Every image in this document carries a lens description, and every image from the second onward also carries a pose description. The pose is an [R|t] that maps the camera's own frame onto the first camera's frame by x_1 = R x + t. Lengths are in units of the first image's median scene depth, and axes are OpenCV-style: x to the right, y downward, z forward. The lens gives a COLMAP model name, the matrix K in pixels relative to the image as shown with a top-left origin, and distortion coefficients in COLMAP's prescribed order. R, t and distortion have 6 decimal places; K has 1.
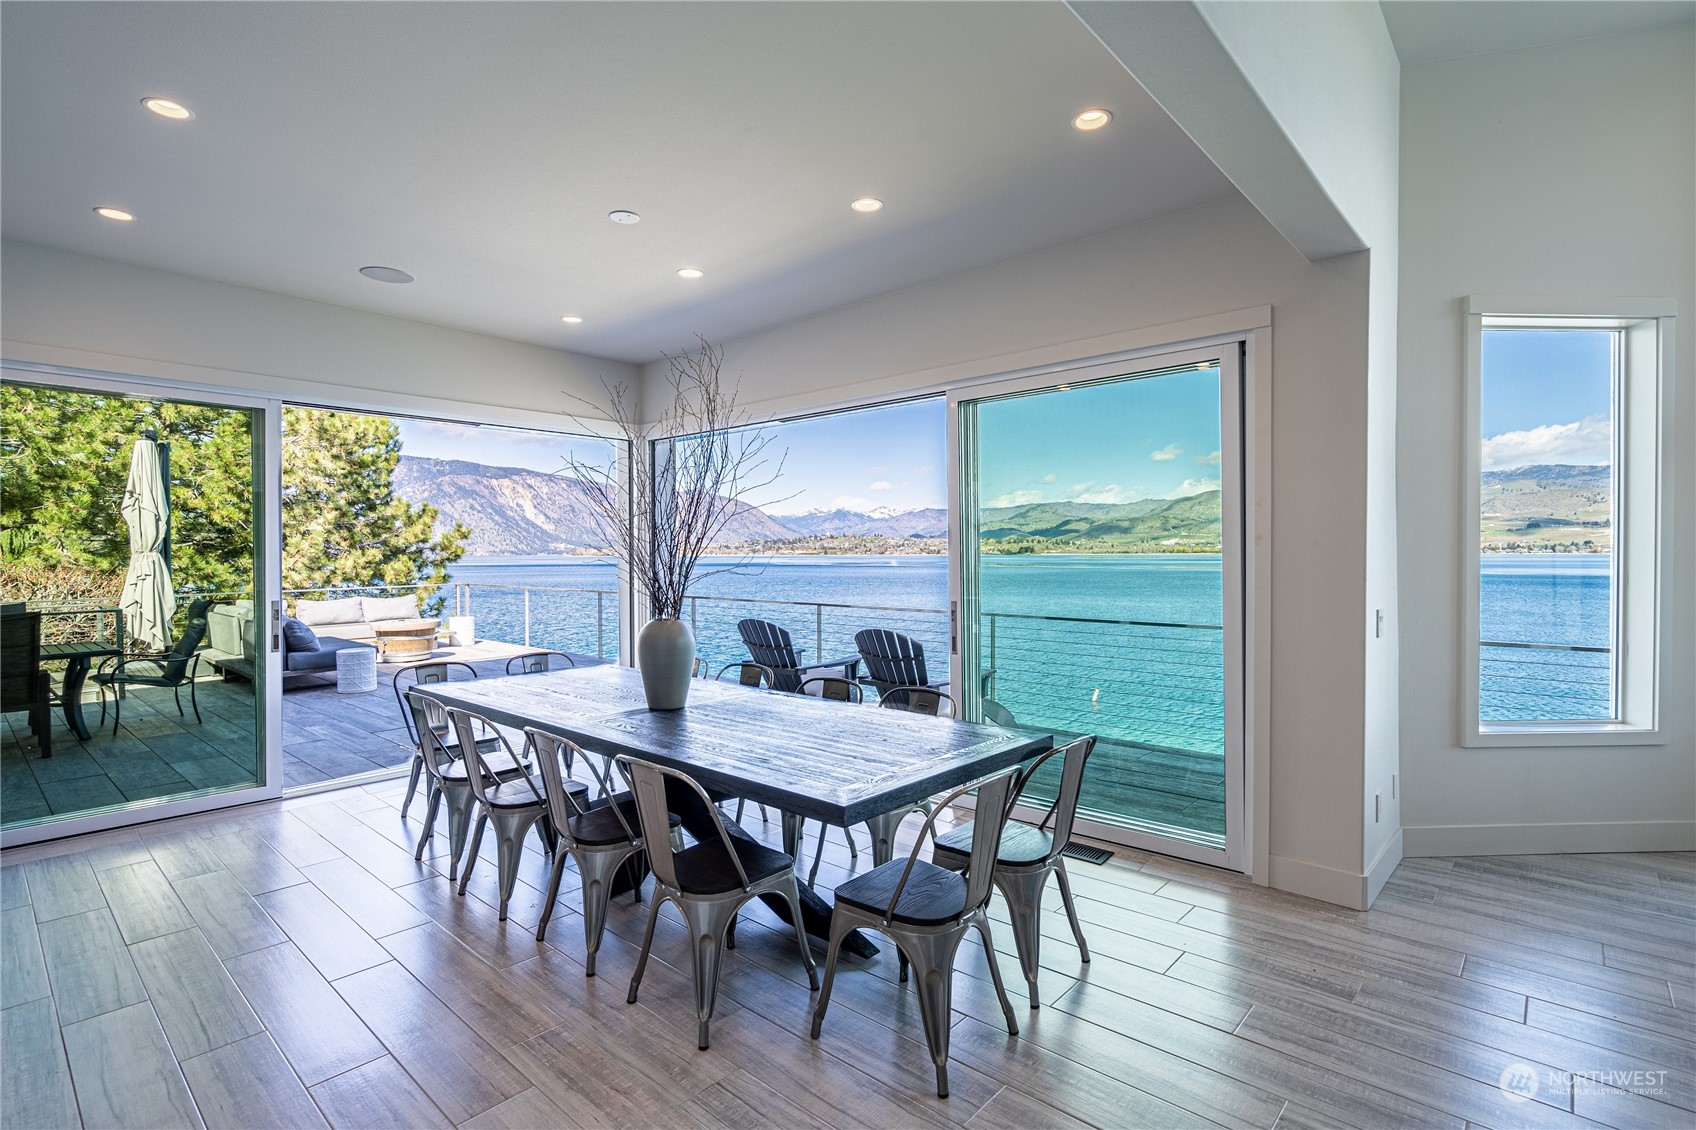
lens RADIAL K [[816.8, 0, 852.2], [0, 816.8, 537.2], [0, 0, 1]] dist [-0.005422, 0.002678]
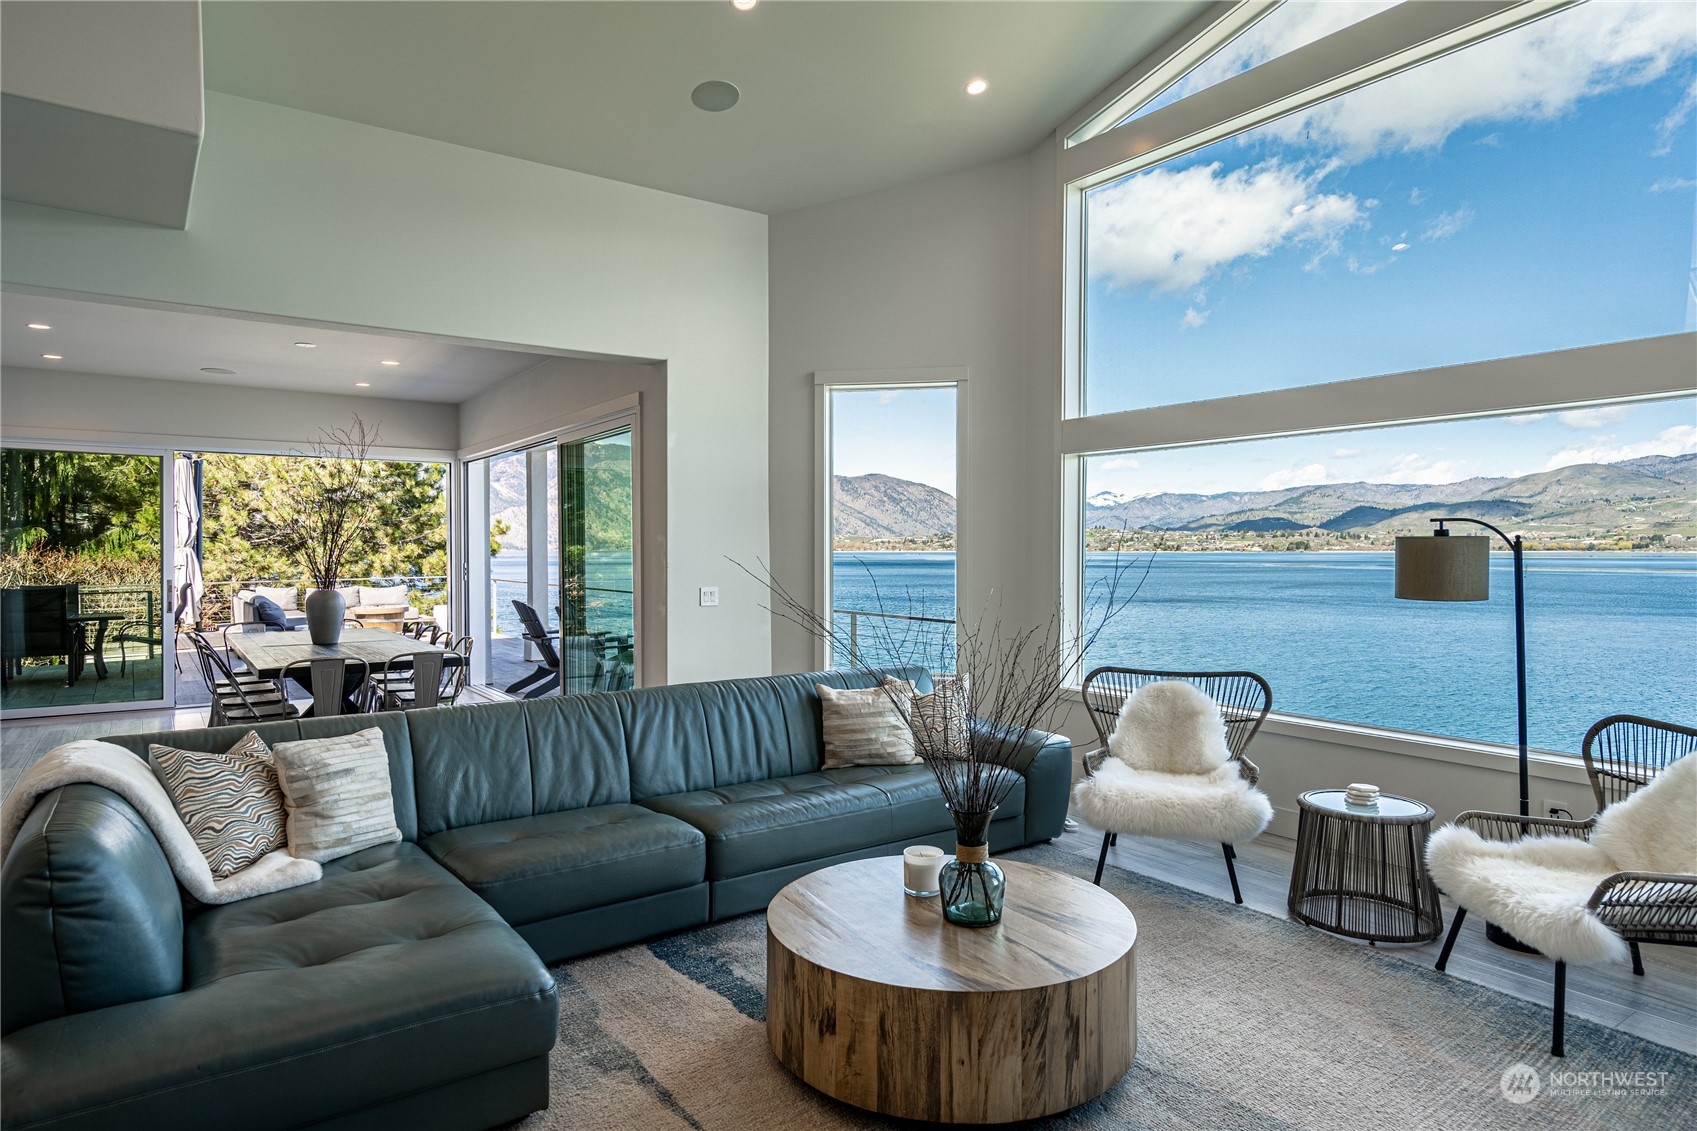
lens RADIAL K [[967.2, 0, 843.4], [0, 967.2, 553.0], [0, 0, 1]] dist [0.001925, 0.003188]
pose [[0.978901, 0.001583, -0.204328, 0.266655], [0.003343, 0.999712, 0.023756, -0.003110], [0.204307, -0.023938, 0.978614, -0.157280]]
